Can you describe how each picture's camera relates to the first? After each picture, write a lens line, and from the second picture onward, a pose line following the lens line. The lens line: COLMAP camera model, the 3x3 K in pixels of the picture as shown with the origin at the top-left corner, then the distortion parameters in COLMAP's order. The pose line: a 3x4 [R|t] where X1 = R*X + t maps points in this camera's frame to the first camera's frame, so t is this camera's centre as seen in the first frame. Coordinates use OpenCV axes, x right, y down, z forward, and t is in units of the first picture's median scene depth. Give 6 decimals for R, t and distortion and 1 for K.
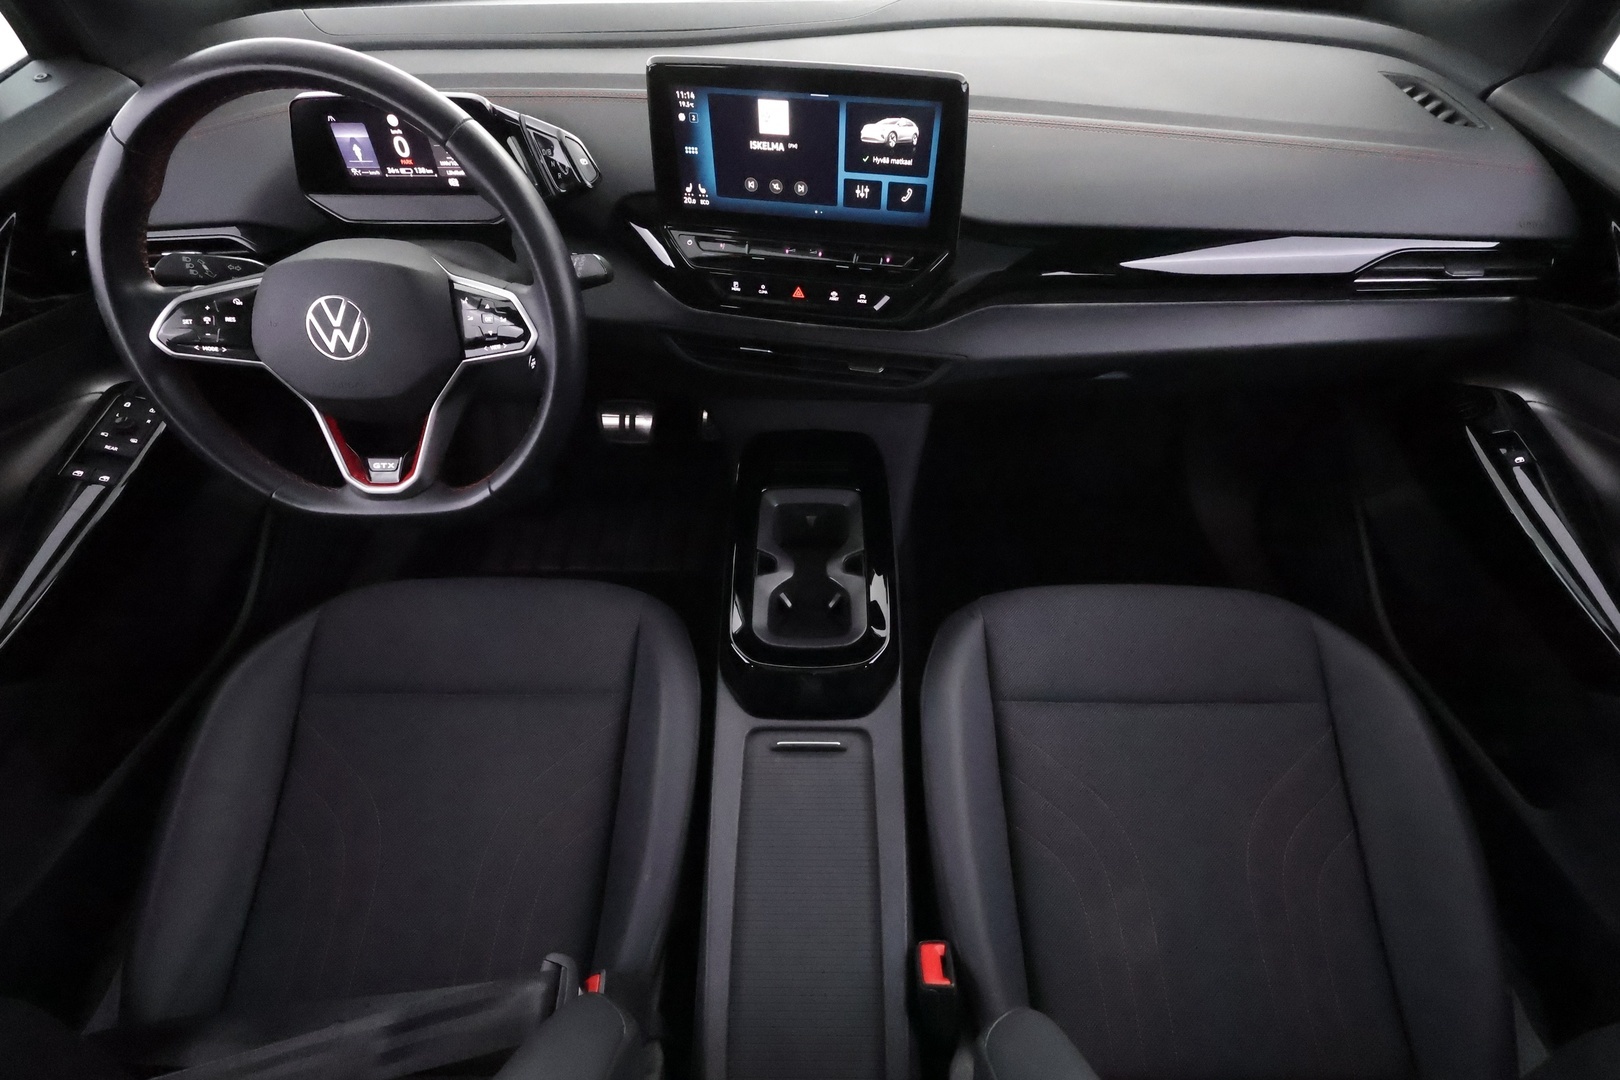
lens RADIAL K [[742.9, 0, 810.0], [0, 742.9, 540.0], [0, 0, 1]] dist [0.001121, 0.000112]
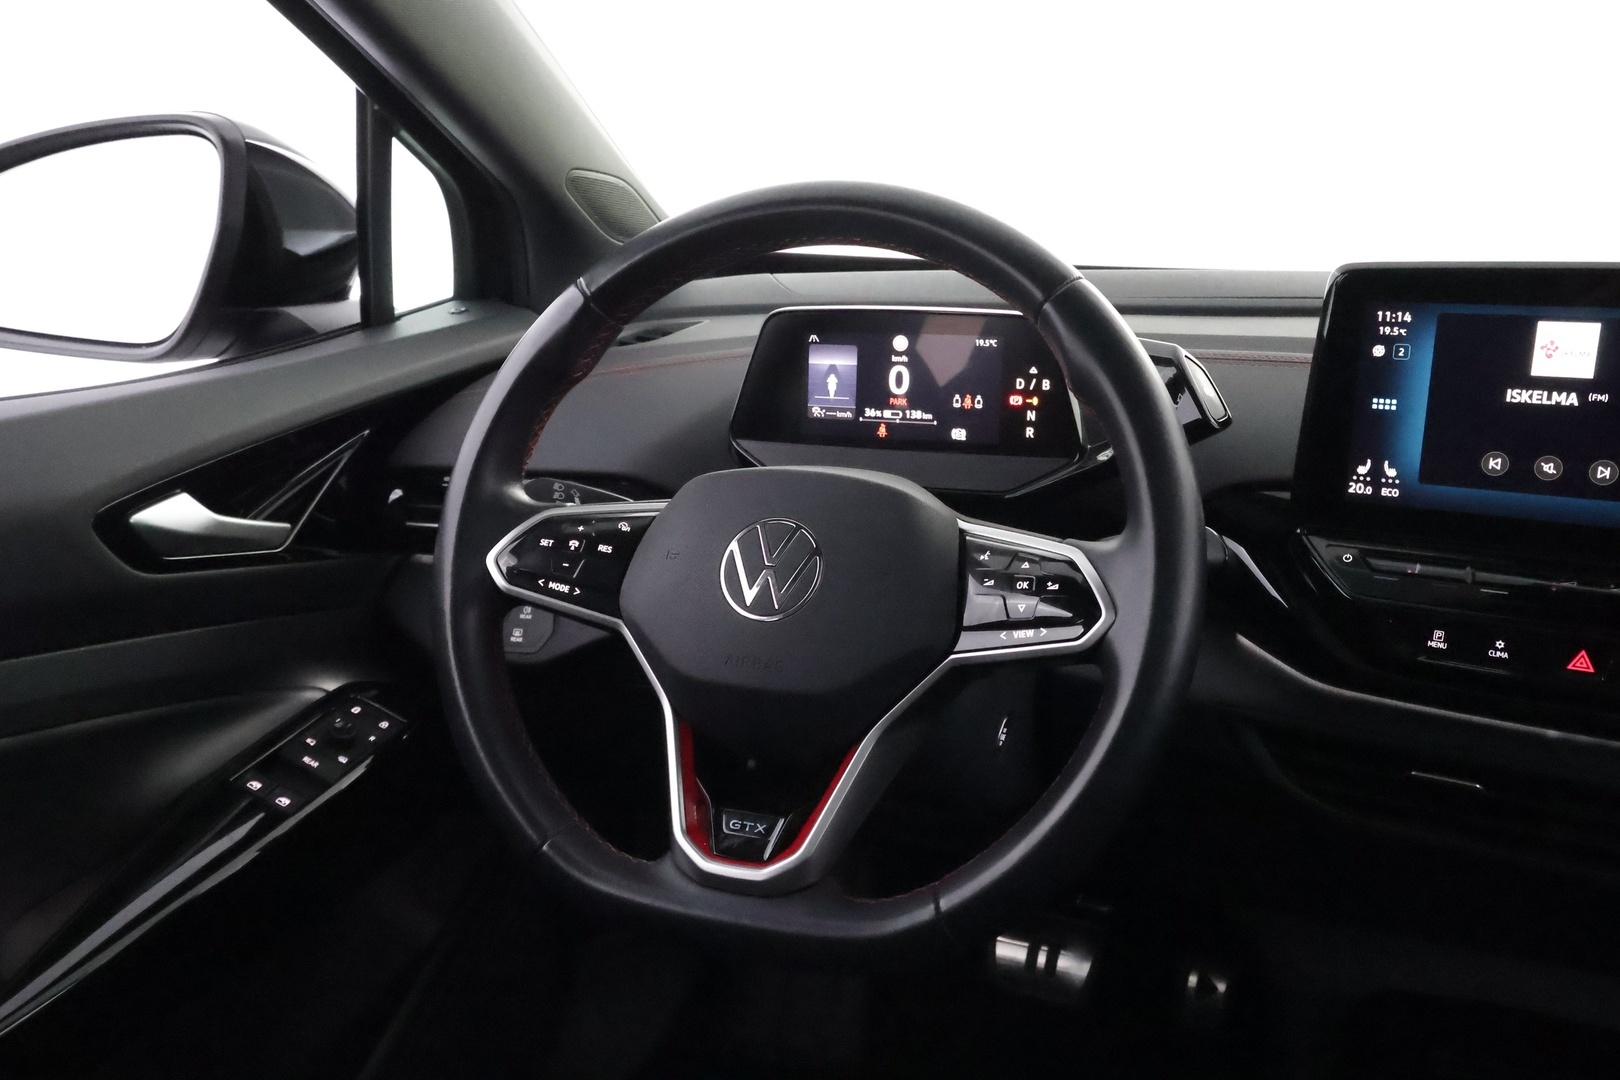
lens RADIAL K [[1269.1, 0, 810.0], [0, 1269.1, 540.0], [0, 0, 1]] dist [0.000138, 0.001939]
pose [[0.939697, 0.081739, -0.332098, -0.243271], [-0.250971, 0.824467, -0.507215, 0.171255], [0.232345, 0.559975, 0.795263, 0.176896]]
